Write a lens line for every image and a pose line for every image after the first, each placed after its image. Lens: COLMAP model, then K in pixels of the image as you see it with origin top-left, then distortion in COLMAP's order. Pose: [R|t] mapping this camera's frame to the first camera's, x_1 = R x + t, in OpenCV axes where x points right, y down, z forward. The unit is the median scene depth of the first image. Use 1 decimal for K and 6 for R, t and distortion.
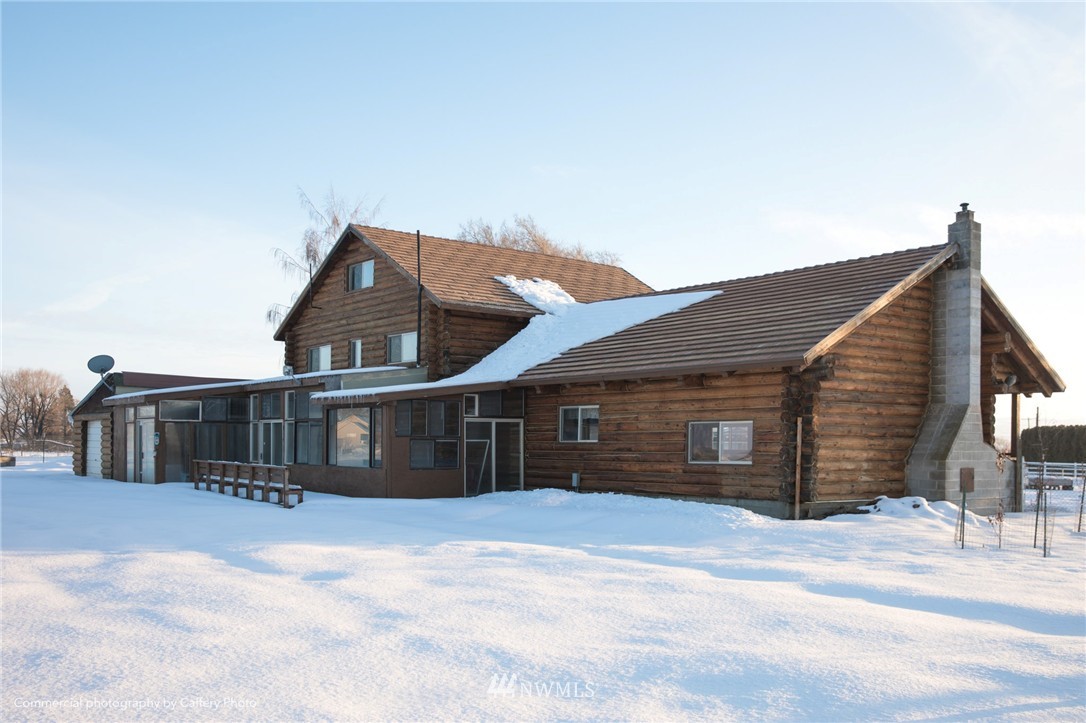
lens RADIAL K [[1000.4, 0, 543.4], [0, 1000.4, 360.3], [0, 0, 1]] dist [-0.118395, 0.000000]
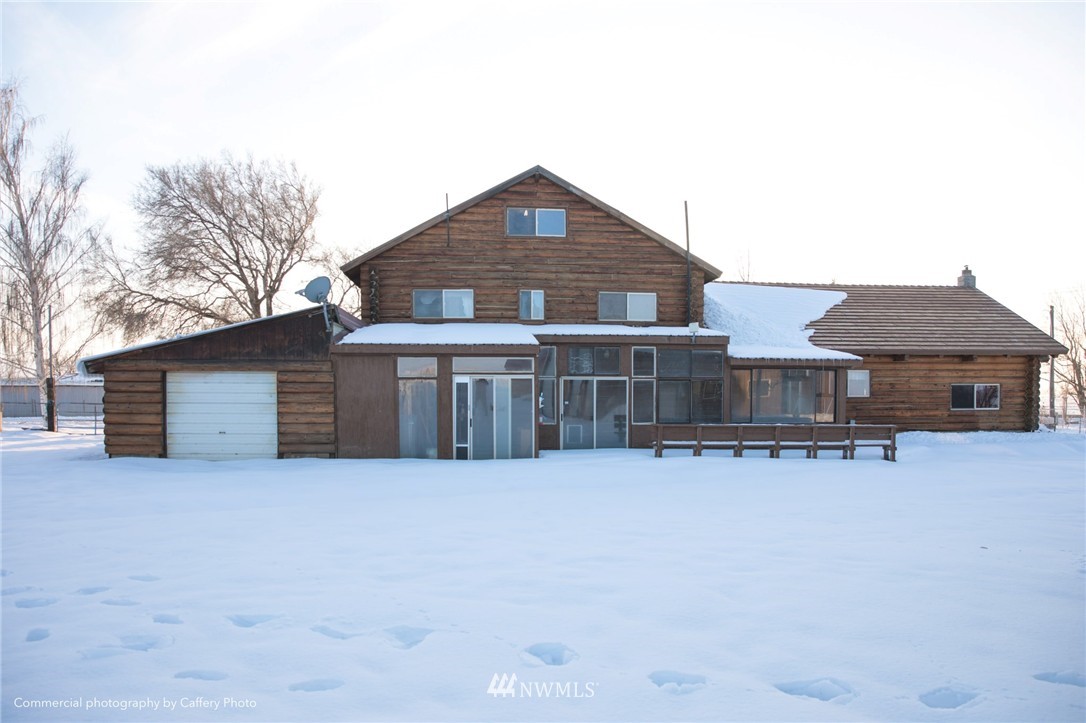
lens RADIAL K [[820.7, 0, 543.5], [0, 820.7, 364.6], [0, 0, 1]] dist [0.001629, 0.001674]
pose [[0.490715, 0.027243, 0.870894, -1.269864], [-0.065226, 0.997855, 0.005538, 0.065240], [-0.868875, -0.059523, 0.491439, 0.907014]]
